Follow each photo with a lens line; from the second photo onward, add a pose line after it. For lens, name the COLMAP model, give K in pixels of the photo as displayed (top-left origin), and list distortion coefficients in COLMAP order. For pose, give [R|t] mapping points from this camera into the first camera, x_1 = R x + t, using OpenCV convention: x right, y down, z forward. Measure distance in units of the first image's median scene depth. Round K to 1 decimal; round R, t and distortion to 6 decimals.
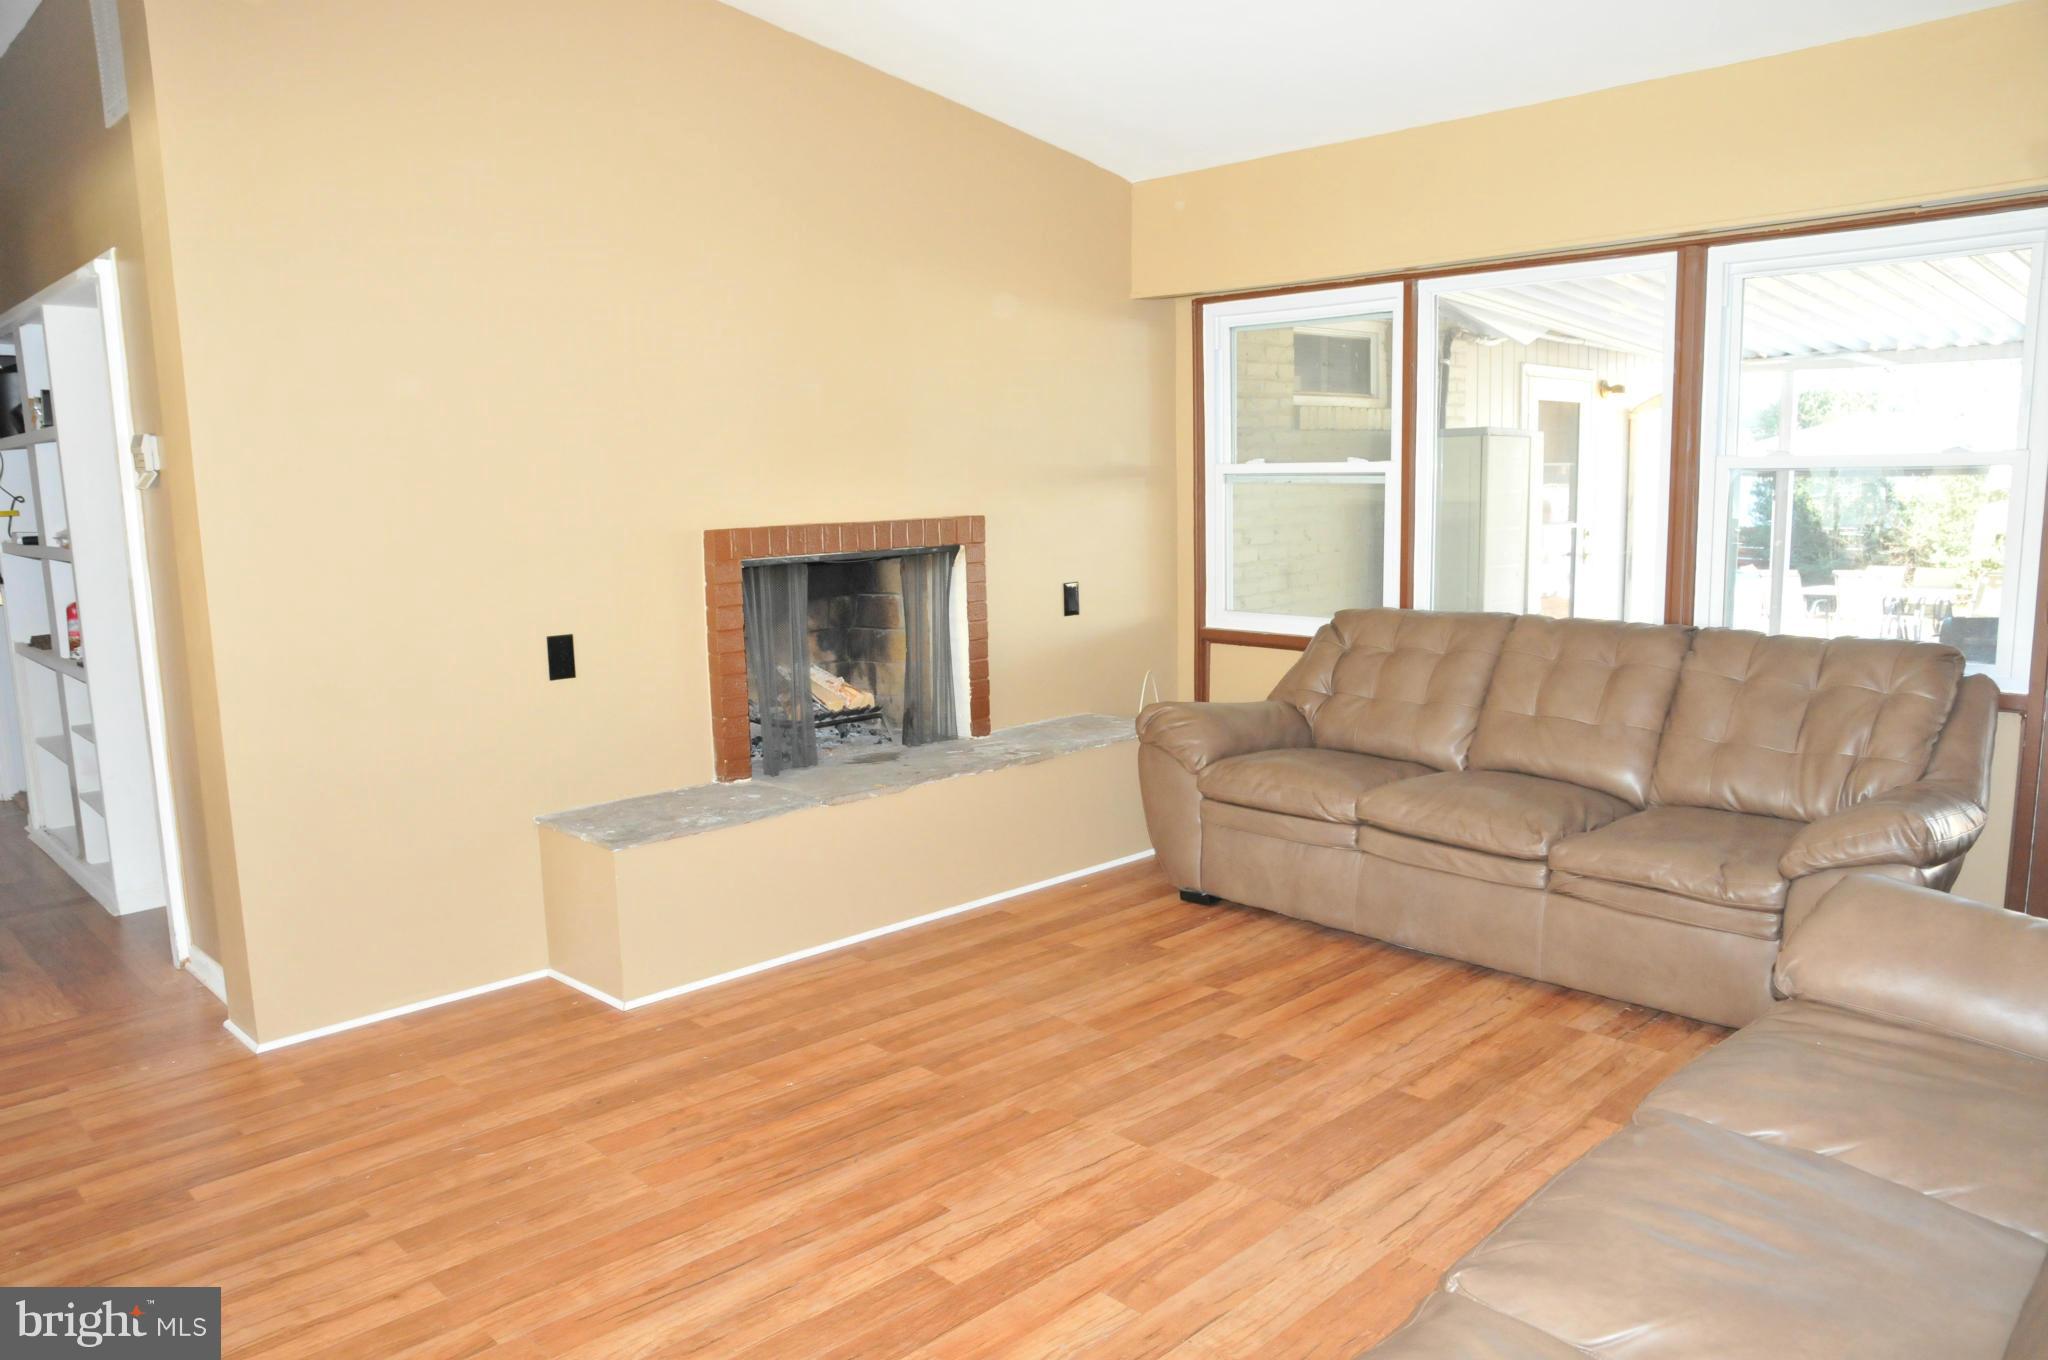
lens RADIAL K [[1415.9, 0, 1042.4], [0, 1415.9, 696.2], [0, 0, 1]] dist [-0.117302, 0.089306]
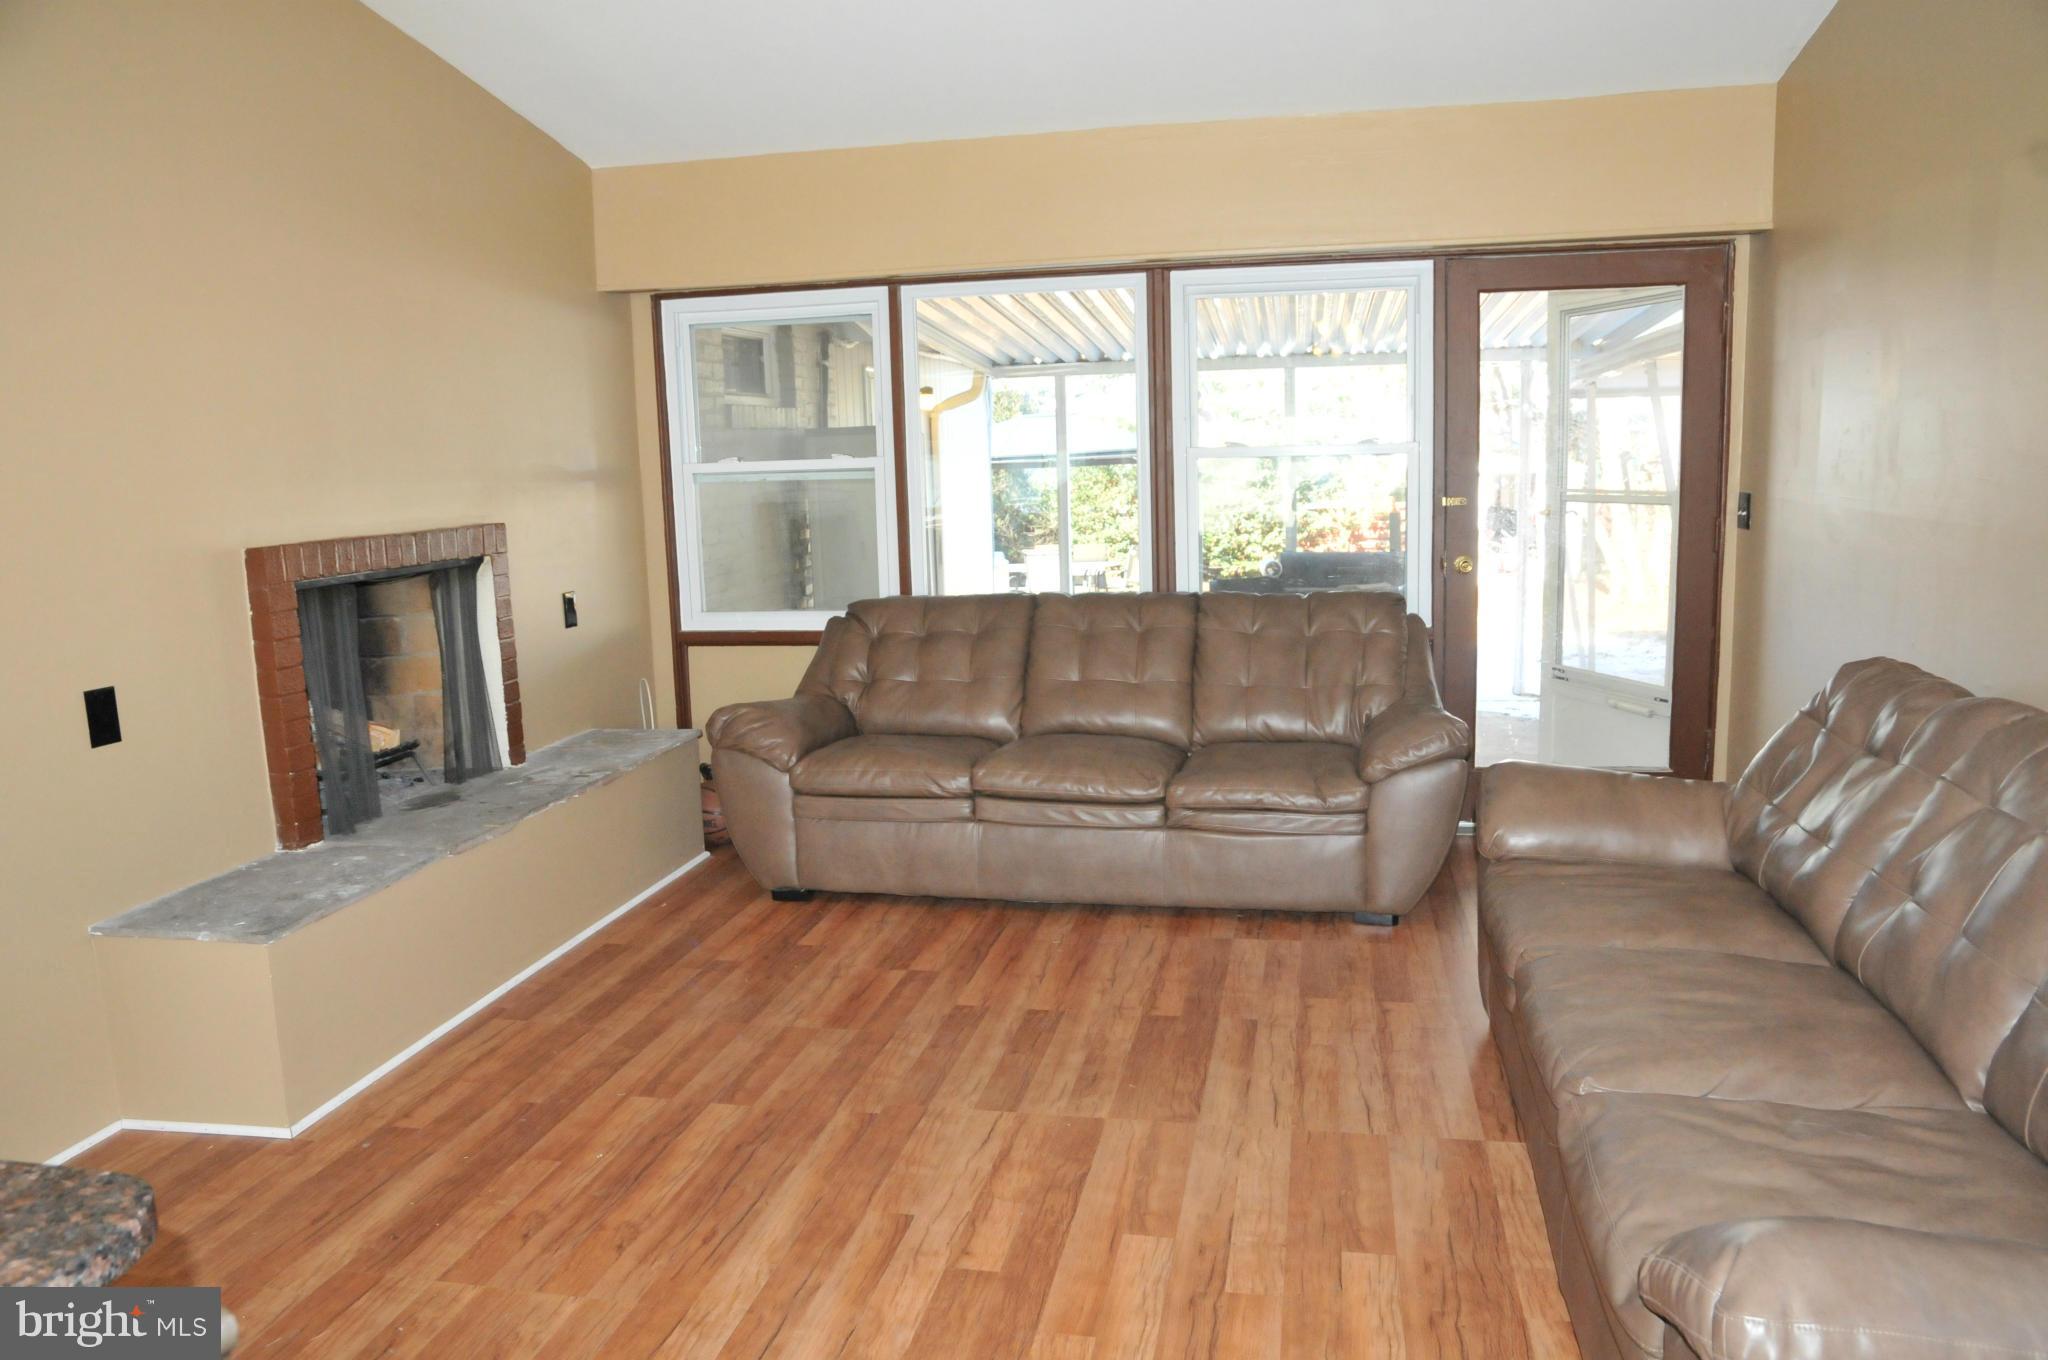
lens RADIAL K [[1415.9, 0, 1042.4], [0, 1415.9, 696.2], [0, 0, 1]] dist [-0.117302, 0.089306]
pose [[0.827087, -0.097013, 0.553639, -0.343764], [0.098176, 0.994785, 0.027648, -0.009386], [-0.553434, 0.031486, 0.832298, 0.082924]]
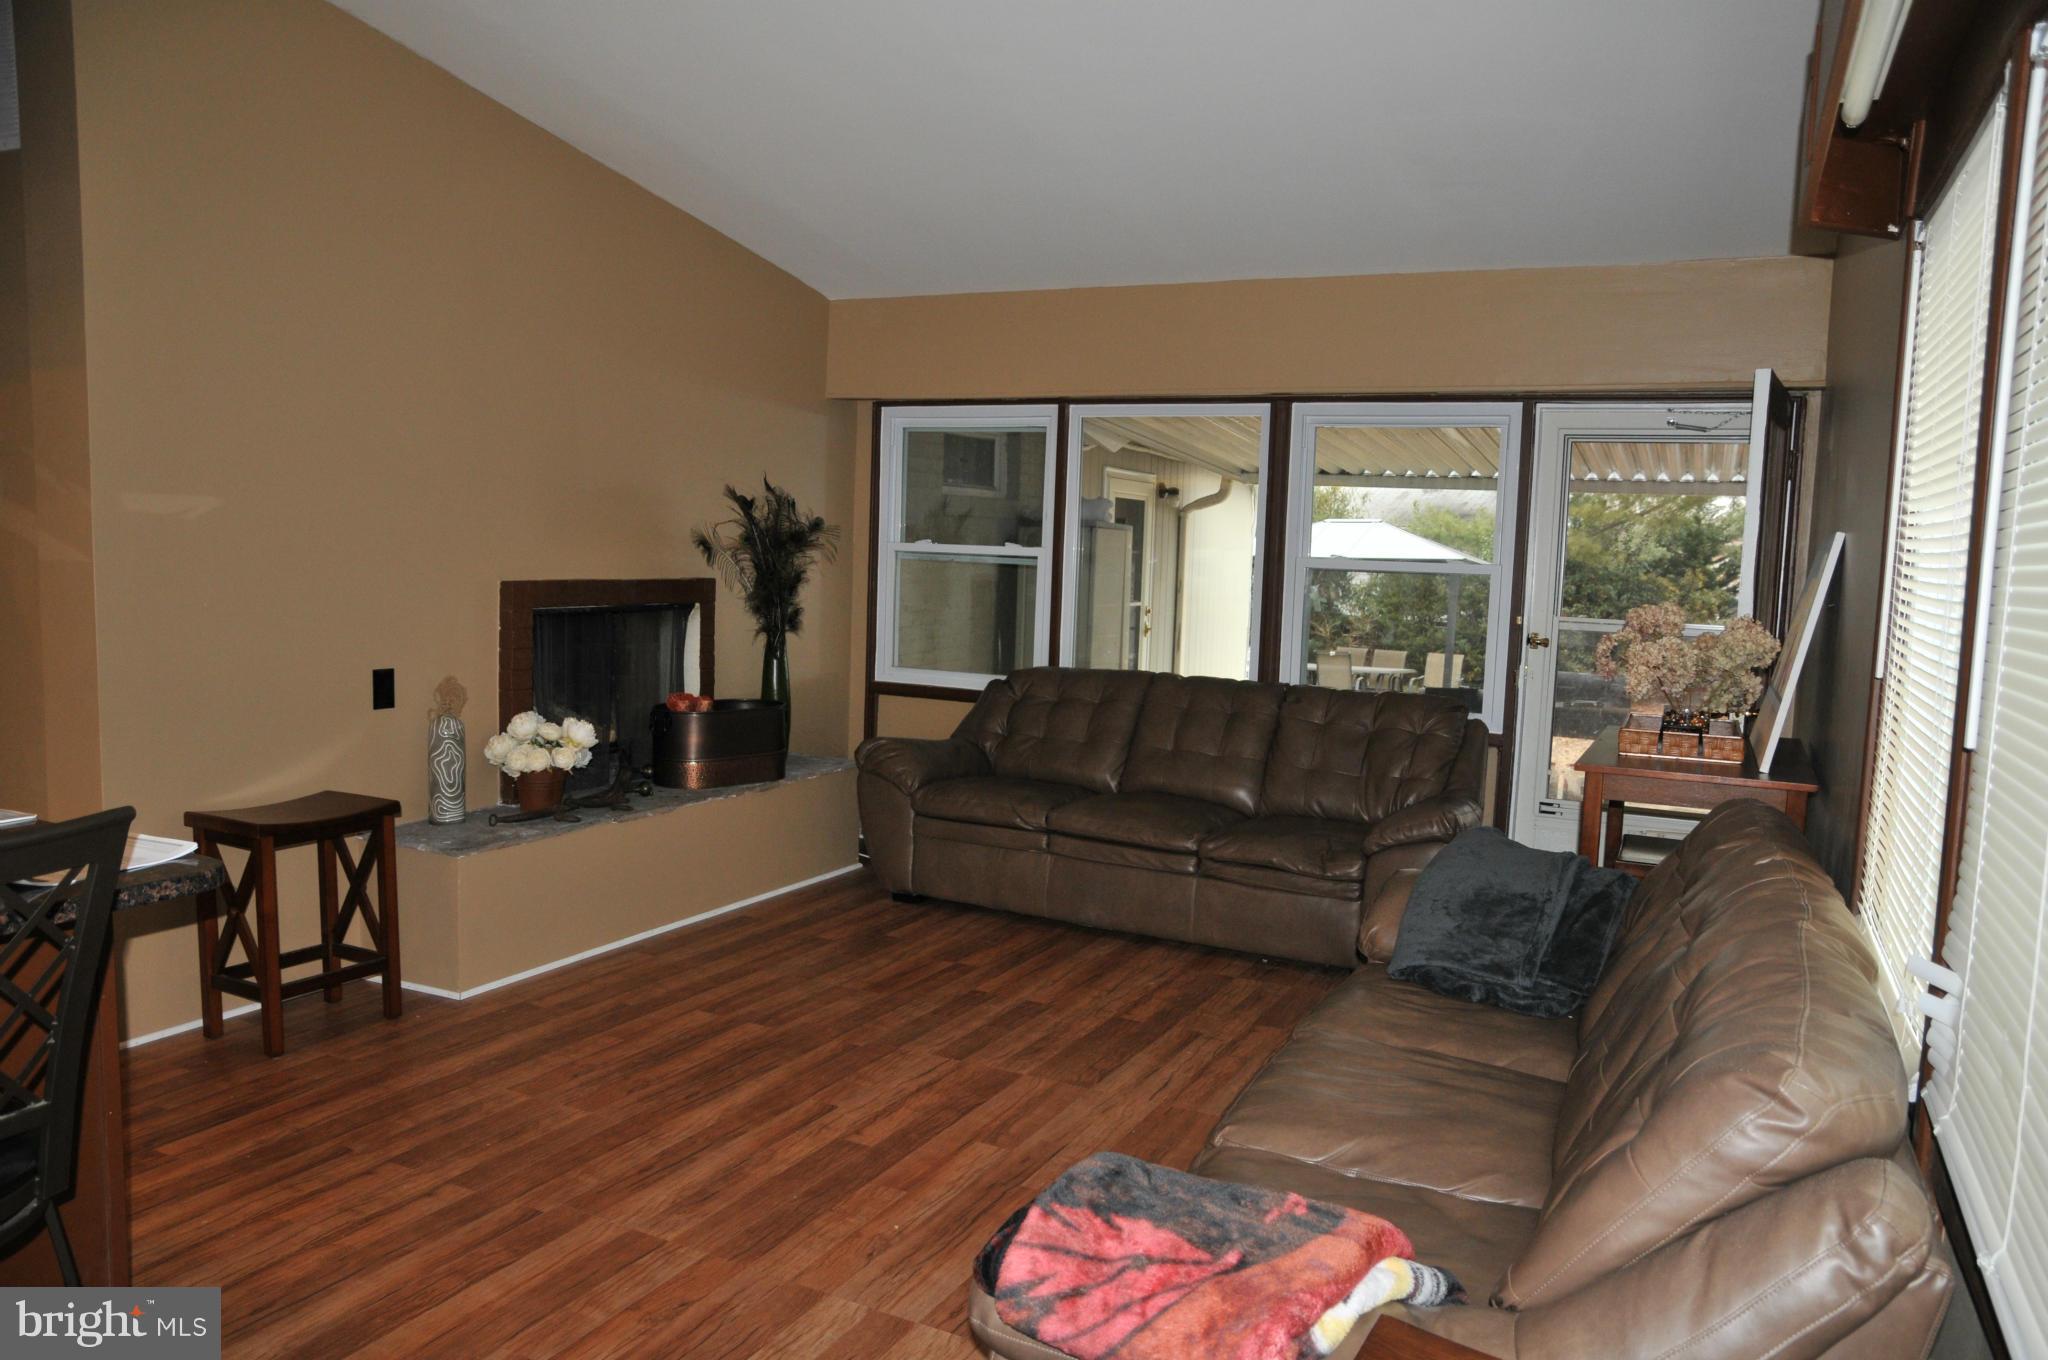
lens RADIAL K [[1415.9, 0, 1042.4], [0, 1415.9, 696.2], [0, 0, 1]] dist [-0.117302, 0.089306]
pose [[0.940395, 0.018584, 0.339576, -0.234043], [-0.002328, 0.998834, -0.048215, 0.031275], [-0.340076, 0.044550, 0.939342, -0.221137]]
